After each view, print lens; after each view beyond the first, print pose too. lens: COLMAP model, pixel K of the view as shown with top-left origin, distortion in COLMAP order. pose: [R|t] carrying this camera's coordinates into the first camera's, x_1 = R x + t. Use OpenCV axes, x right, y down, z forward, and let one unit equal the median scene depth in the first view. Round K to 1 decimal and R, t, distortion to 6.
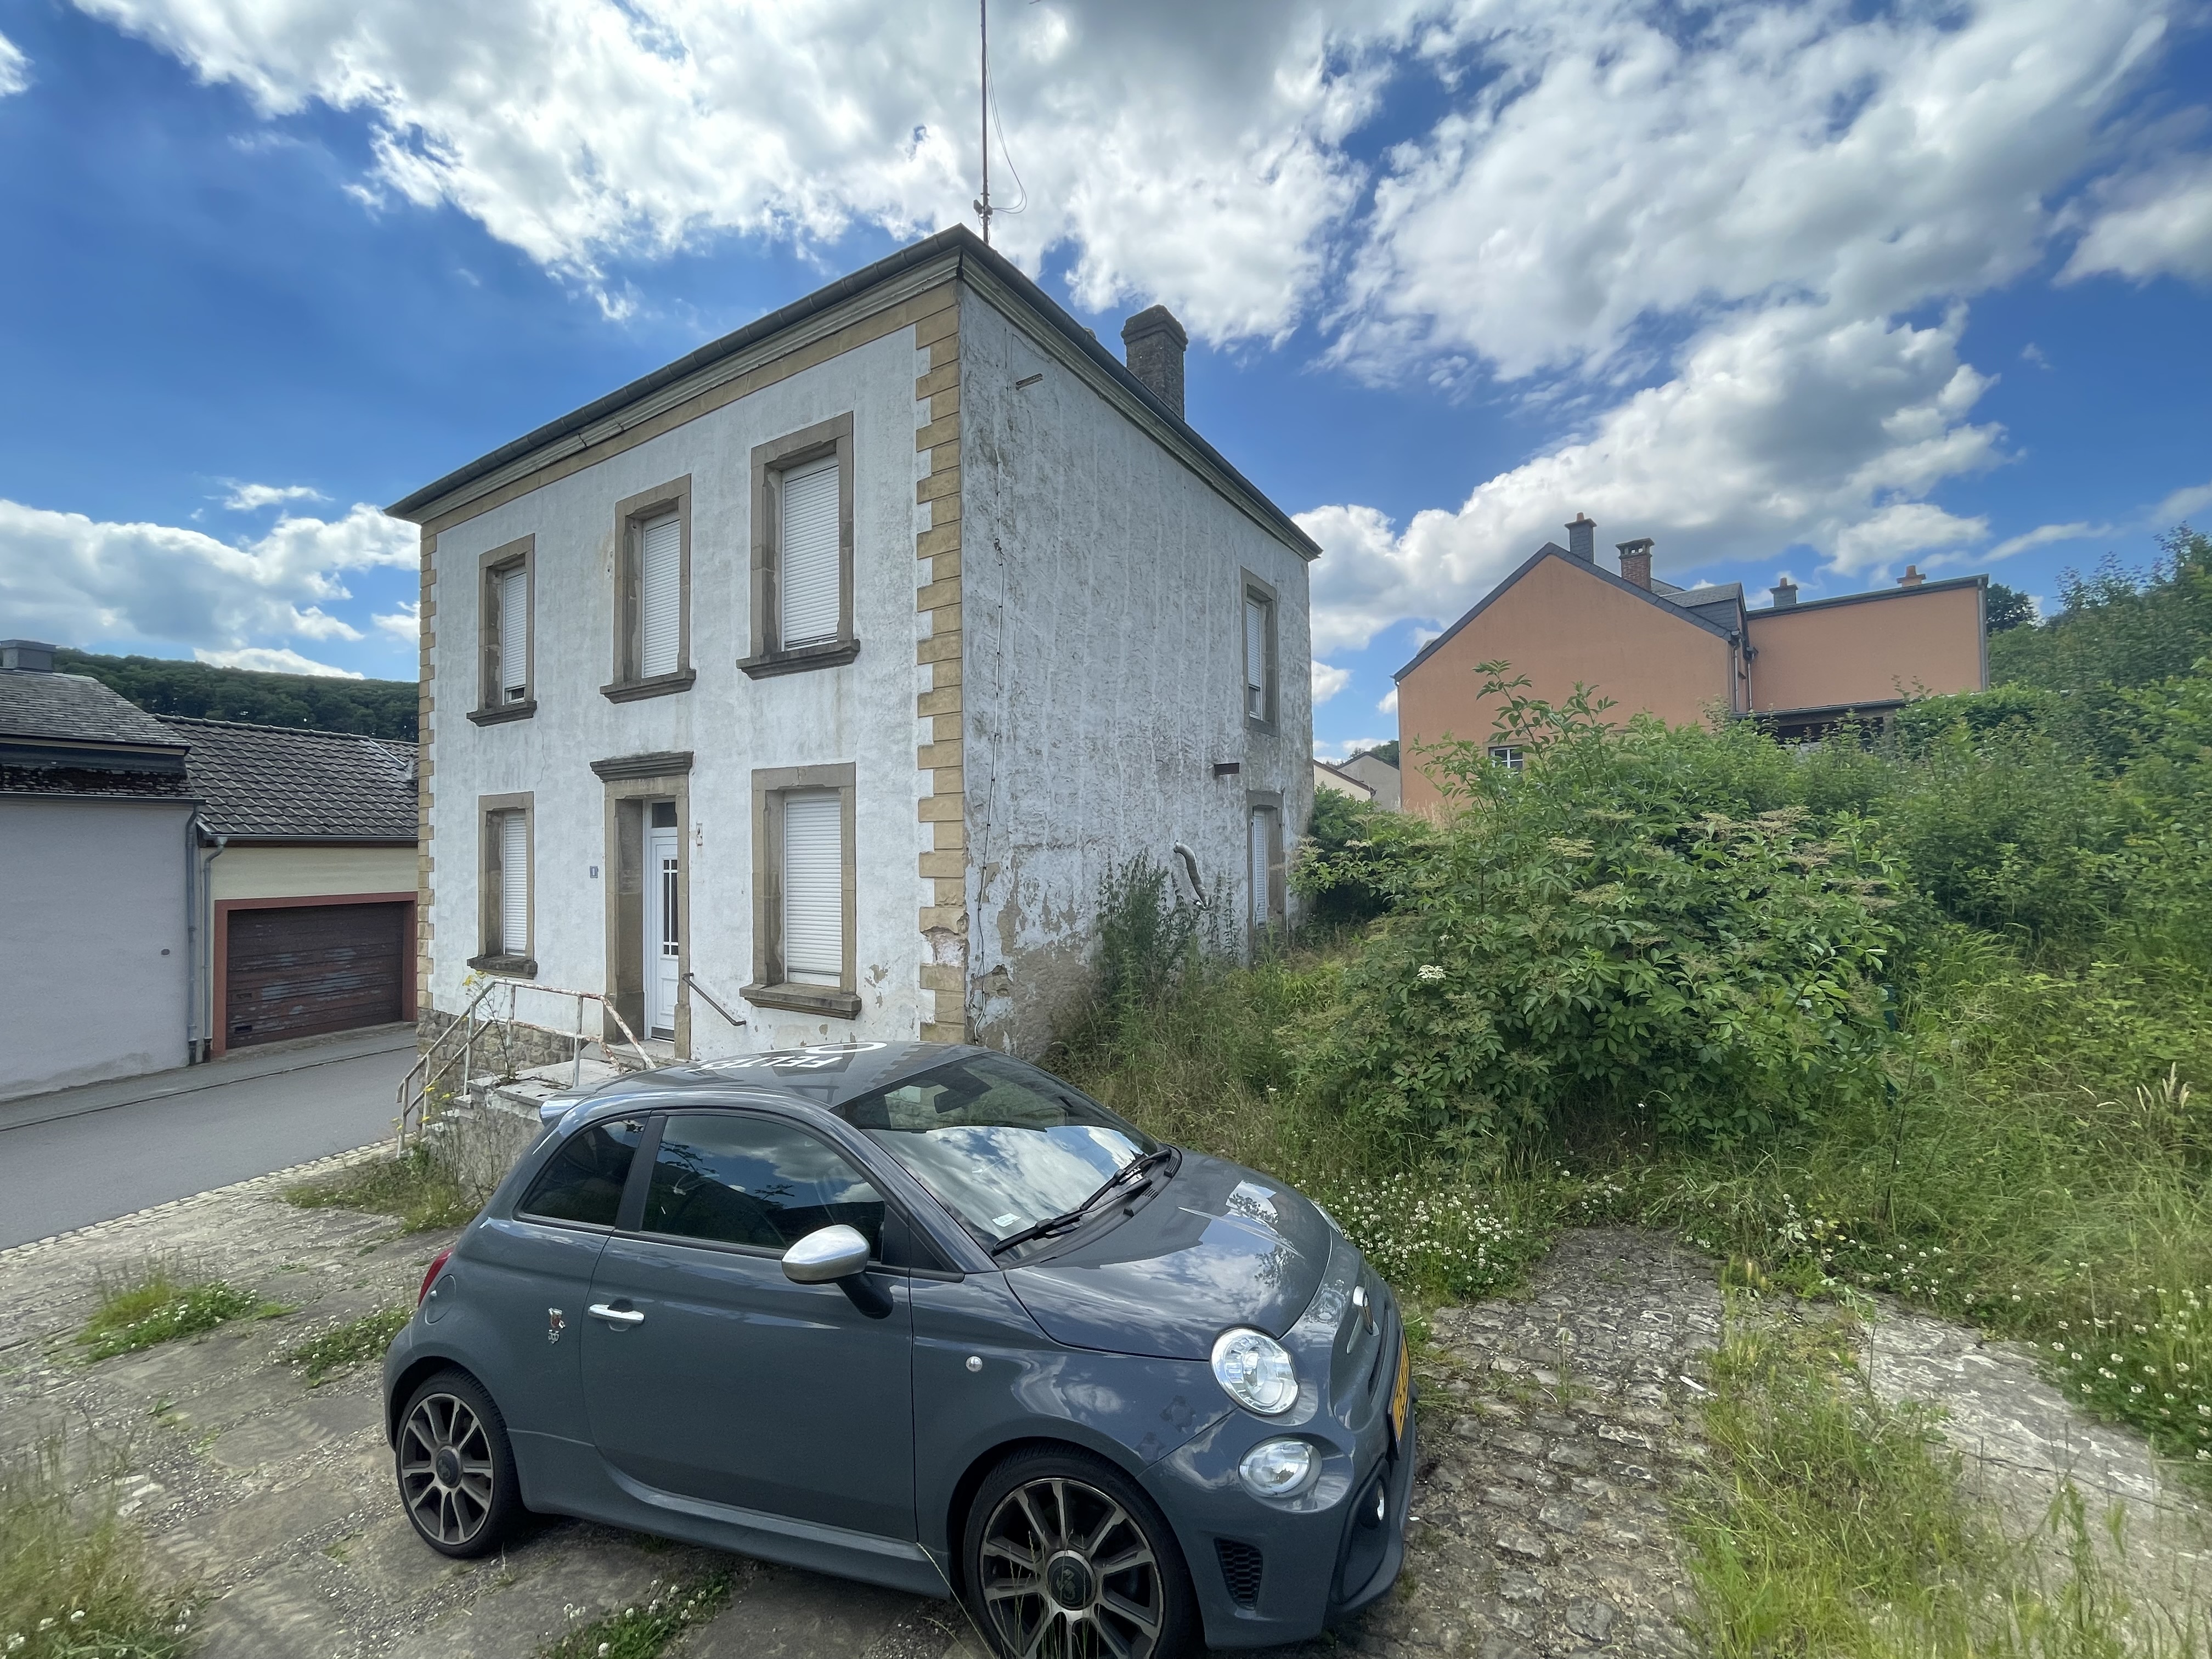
lens RADIAL K [[878.9, 0, 1106.0], [0, 878.9, 829.5], [0, 0, 1]] dist [-0.000733, 0.000036]
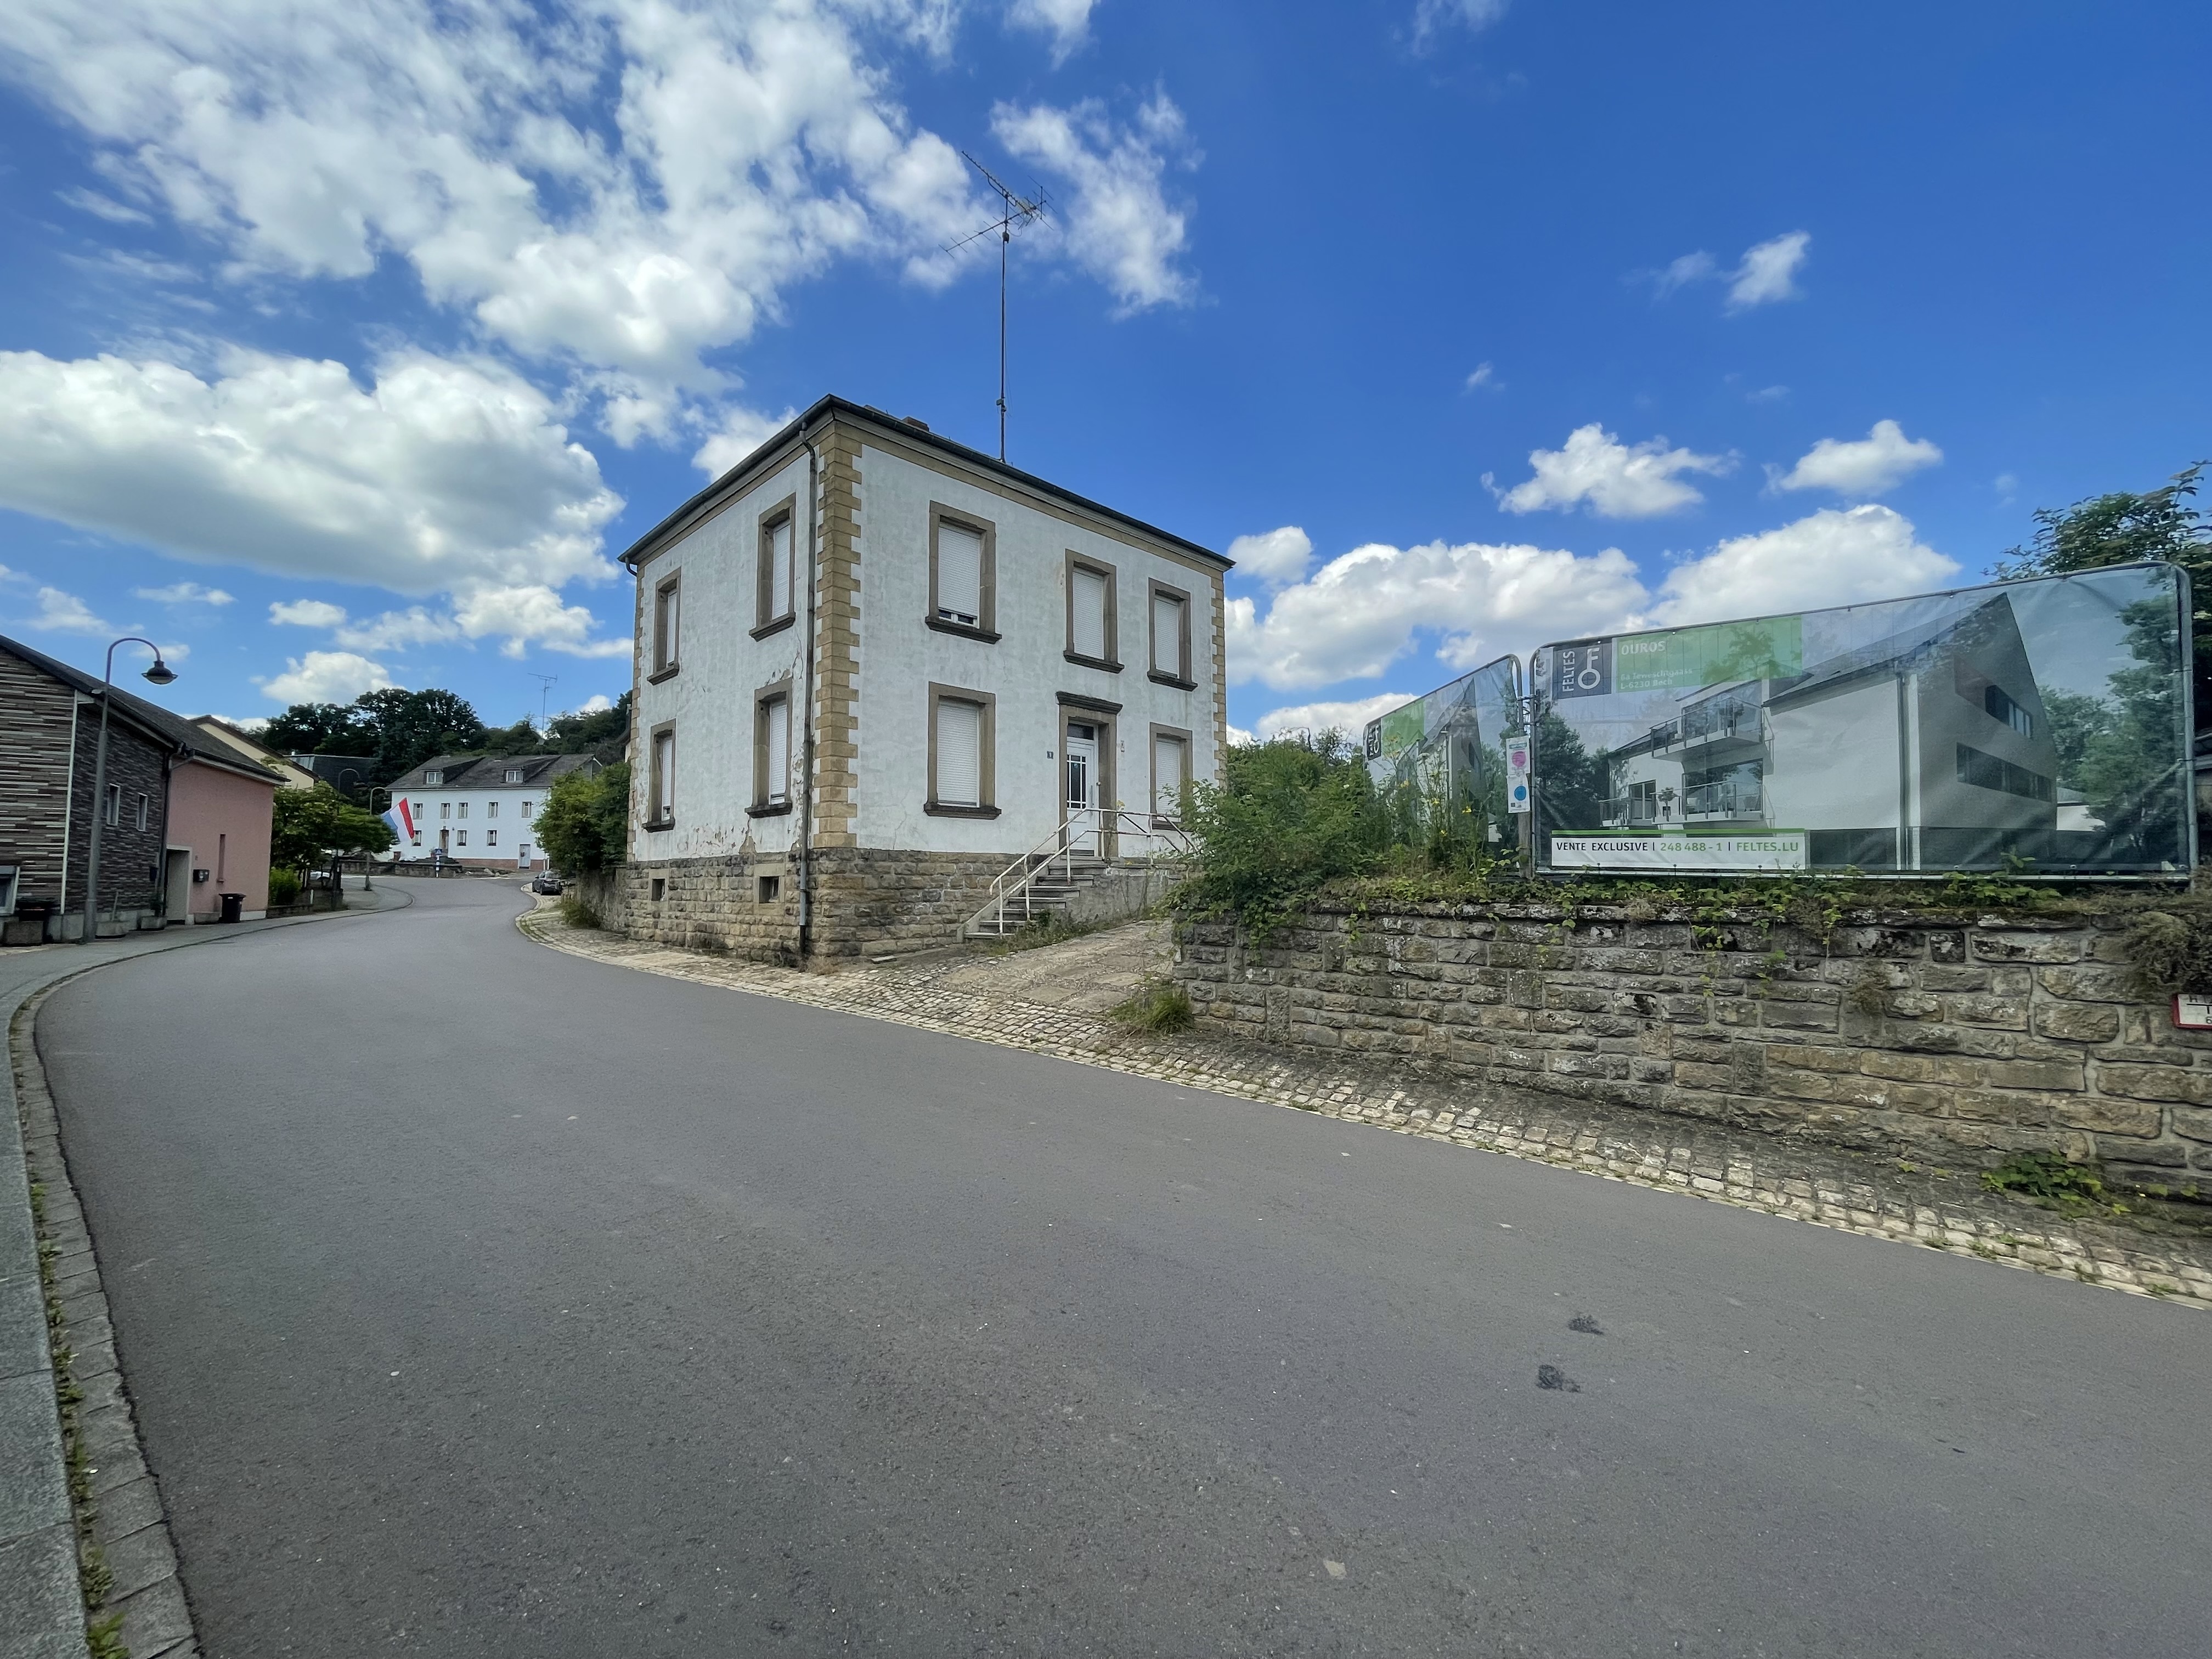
lens RADIAL K [[878.9, 0, 1106.0], [0, 878.9, 829.5], [0, 0, 1]] dist [-0.000733, 0.000036]
pose [[0.245534, 0.067406, 0.967042, -2.195415], [-0.032021, 0.997599, -0.061406, 0.293271], [-0.968859, -0.015889, 0.247103, 0.481340]]
